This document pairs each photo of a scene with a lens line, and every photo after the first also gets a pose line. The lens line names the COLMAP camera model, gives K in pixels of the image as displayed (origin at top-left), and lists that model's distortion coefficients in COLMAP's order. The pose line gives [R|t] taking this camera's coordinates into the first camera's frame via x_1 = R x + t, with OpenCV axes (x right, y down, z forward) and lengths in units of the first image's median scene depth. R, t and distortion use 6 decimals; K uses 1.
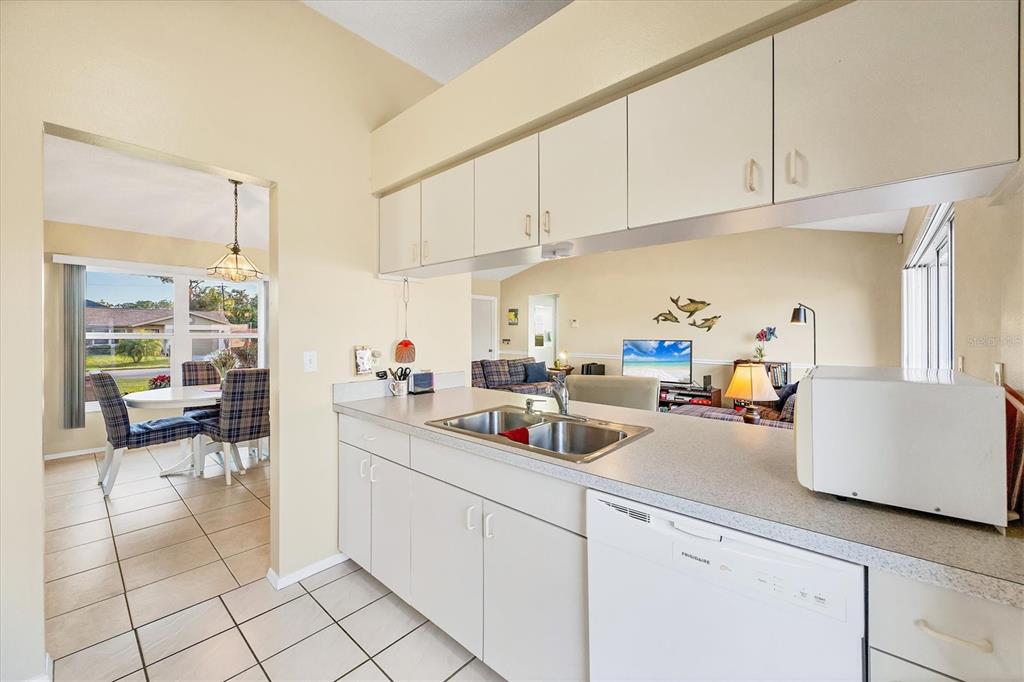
lens RADIAL K [[401.6, 0, 513.9], [0, 401.6, 331.3], [0, 0, 1]] dist [0.000142, -0.000007]
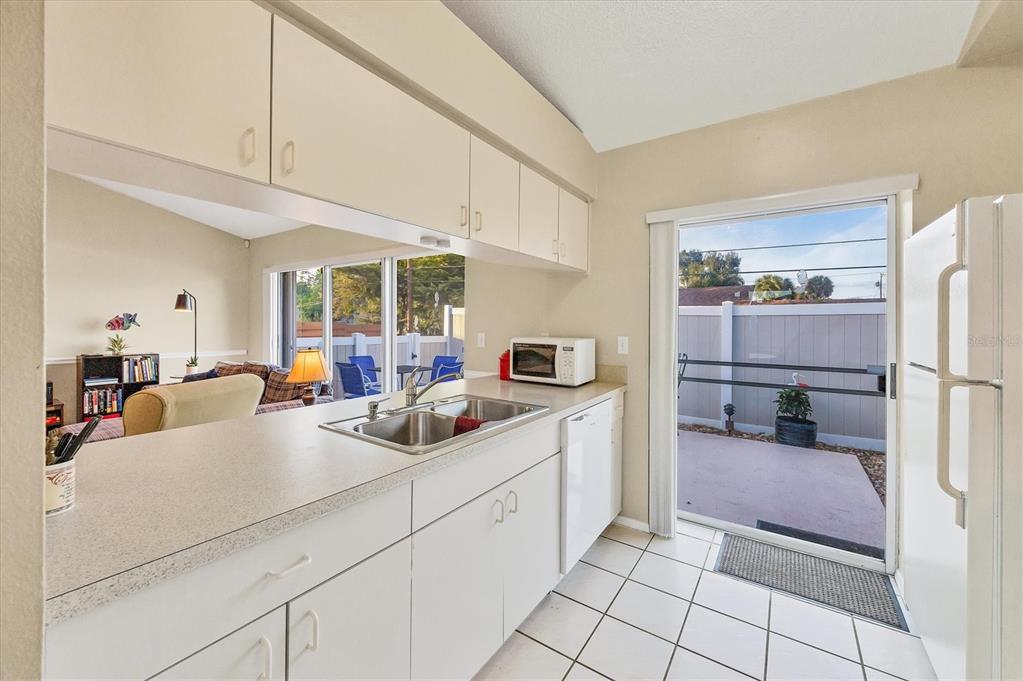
lens RADIAL K [[401.2, 0, 513.4], [0, 401.2, 330.8], [0, 0, 1]] dist [0.000142, -0.000007]
pose [[-0.126590, -0.019759, 0.991758, -0.255566], [-0.007505, 0.999792, 0.018961, 0.003696], [-0.991927, -0.005043, -0.126712, 0.252148]]
